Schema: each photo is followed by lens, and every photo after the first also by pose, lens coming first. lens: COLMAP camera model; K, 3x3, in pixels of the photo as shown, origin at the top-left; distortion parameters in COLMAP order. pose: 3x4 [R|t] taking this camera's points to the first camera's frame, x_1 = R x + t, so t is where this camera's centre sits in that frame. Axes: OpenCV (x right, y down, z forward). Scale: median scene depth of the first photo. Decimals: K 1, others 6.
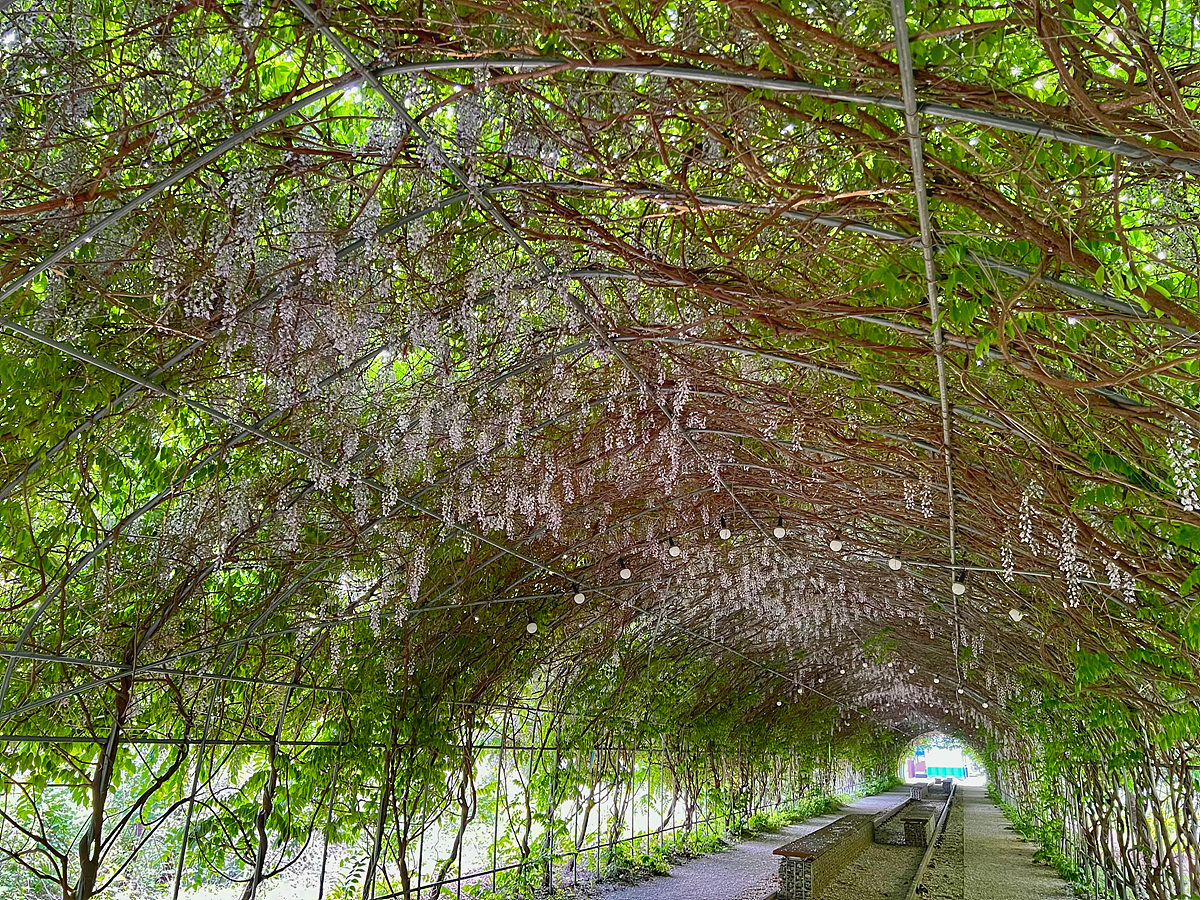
lens RADIAL K [[902.6, 0, 600.0], [0, 902.6, 450.0], [0, 0, 1]] dist [0.043348, -0.045801]
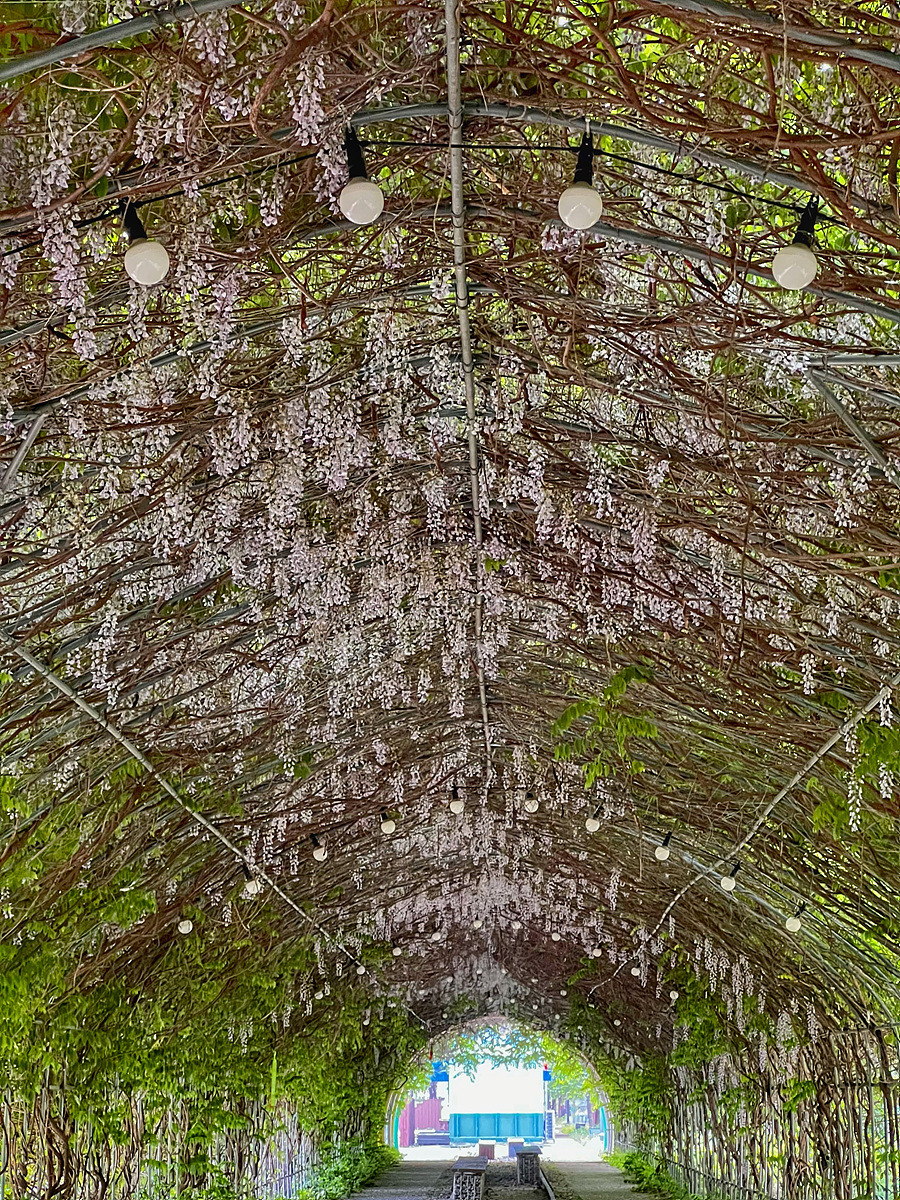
lens RADIAL K [[2700.6, 0, 450.0], [0, 2700.6, 600.0], [0, 0, 1]] dist [0.034474, 3.200610]
pose [[0.941509, 0.033067, 0.335362, -0.019386], [-0.080257, 0.988542, 0.127843, 0.024632], [-0.327292, -0.147280, 0.933375, 0.068628]]
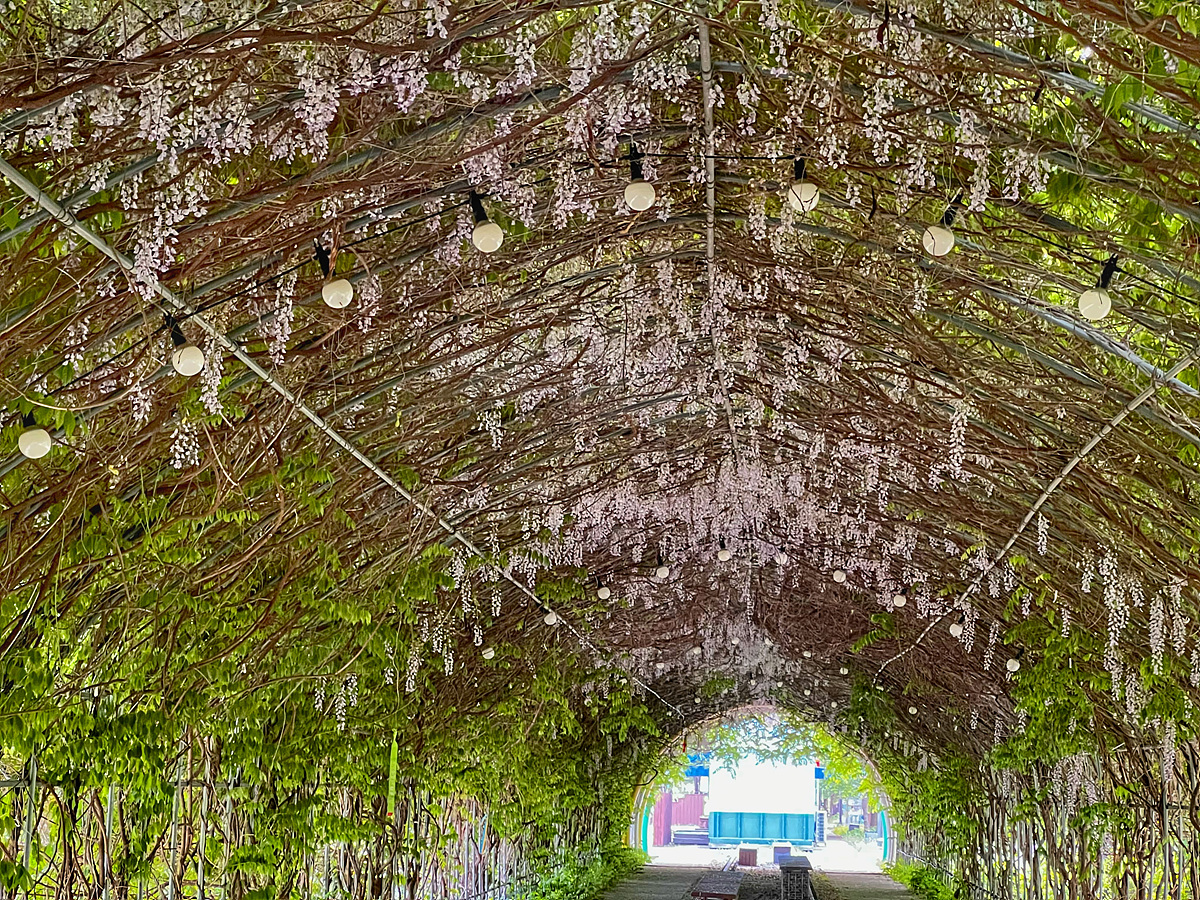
lens RADIAL K [[2700.6, 0, 600.0], [0, 2700.6, 450.0], [0, 0, 1]] dist [0.034474, 3.200610]
pose [[0.955948, 0.033617, 0.291605, 0.092328], [-0.091671, 0.977924, 0.187781, 0.112843], [-0.278855, -0.206240, 0.937926, 0.337554]]
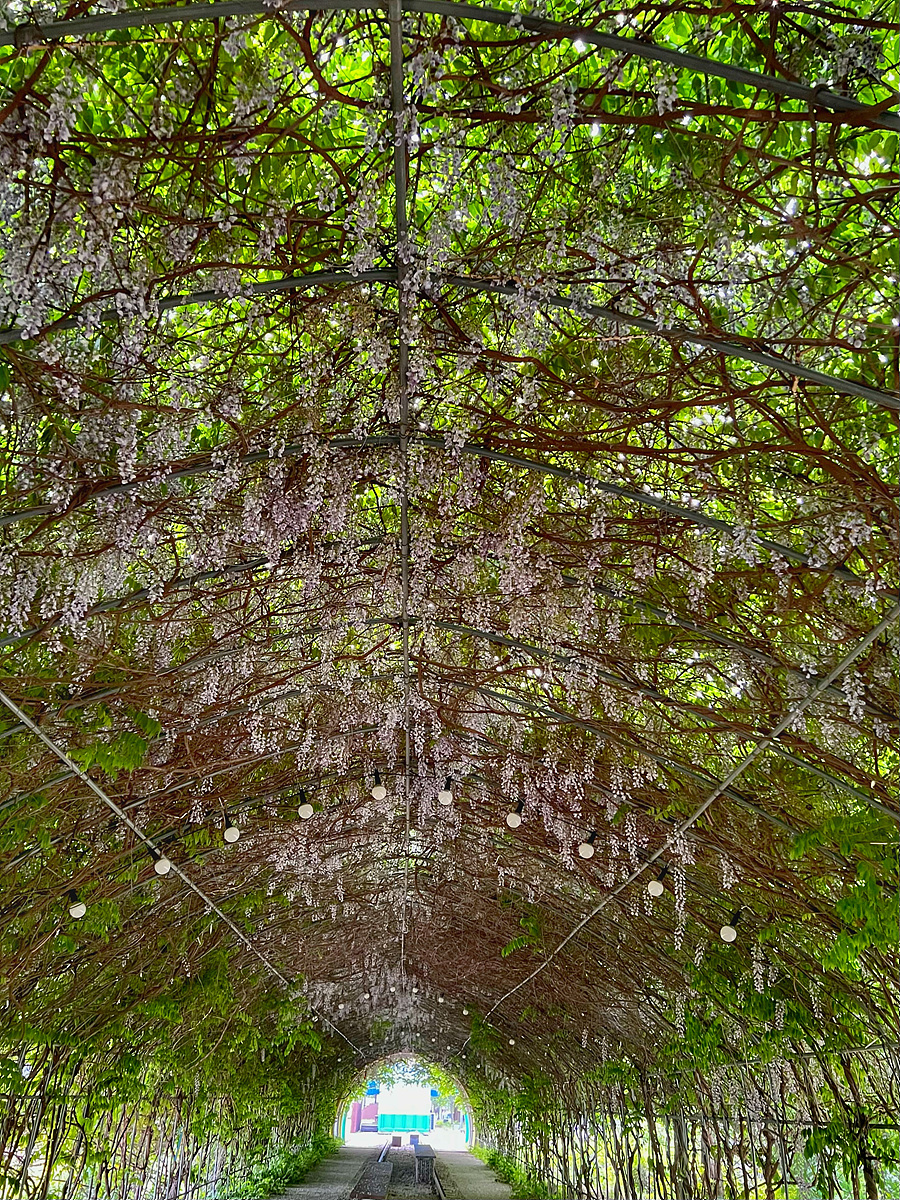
lens RADIAL K [[939.9, 0, 450.7], [0, 939.9, 603.0], [0, 0, 1]] dist [0.037918, -0.043854]
pose [[0.920642, 0.183493, 0.344599, 0.248327], [-0.127806, 0.975680, -0.178083, 0.248988], [-0.368896, 0.119909, 0.921704, 0.738506]]
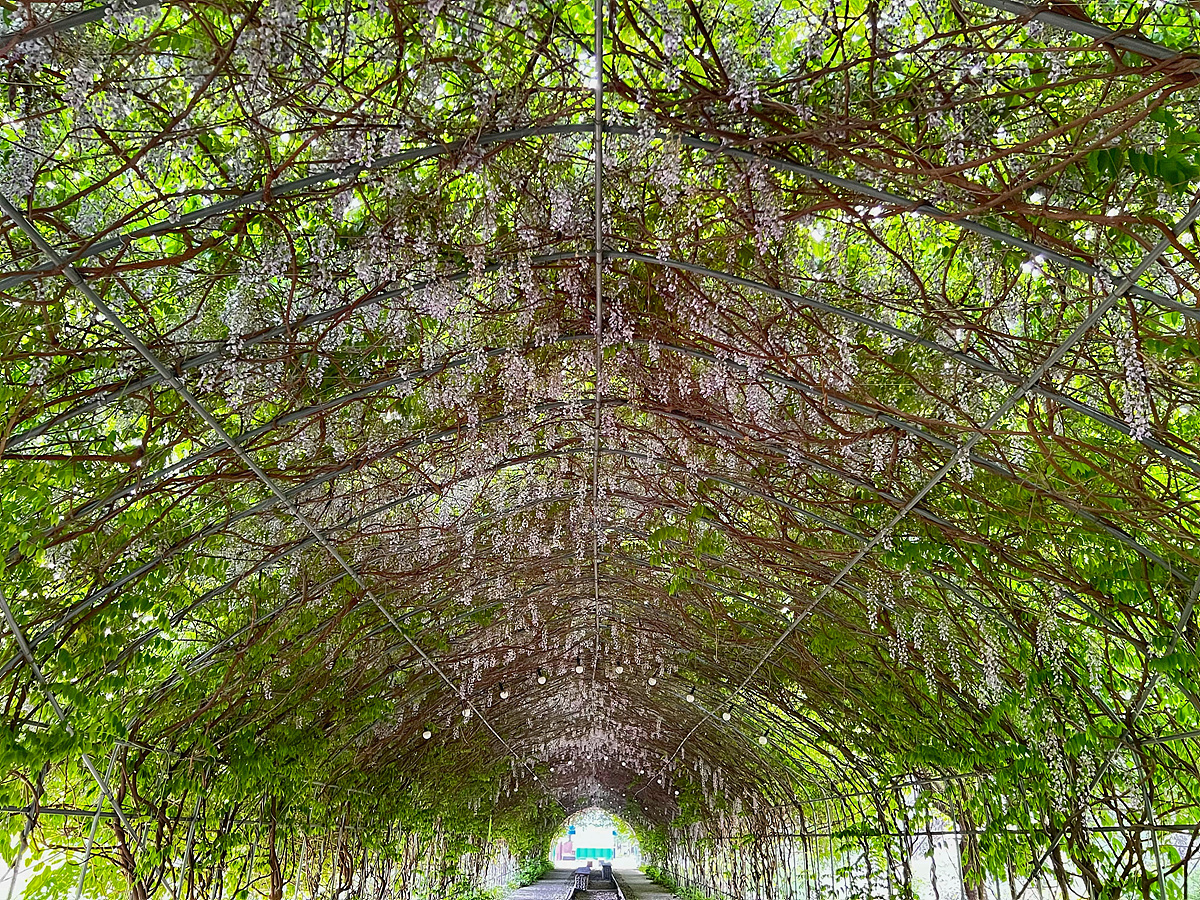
lens RADIAL K [[902.6, 0, 600.0], [0, 902.6, 450.0], [0, 0, 1]] dist [0.043348, -0.045801]
pose [[0.933830, 0.132298, 0.332353, 0.051256], [-0.105355, 0.989603, -0.097904, 0.087167], [-0.341850, 0.056411, 0.938060, 0.249501]]
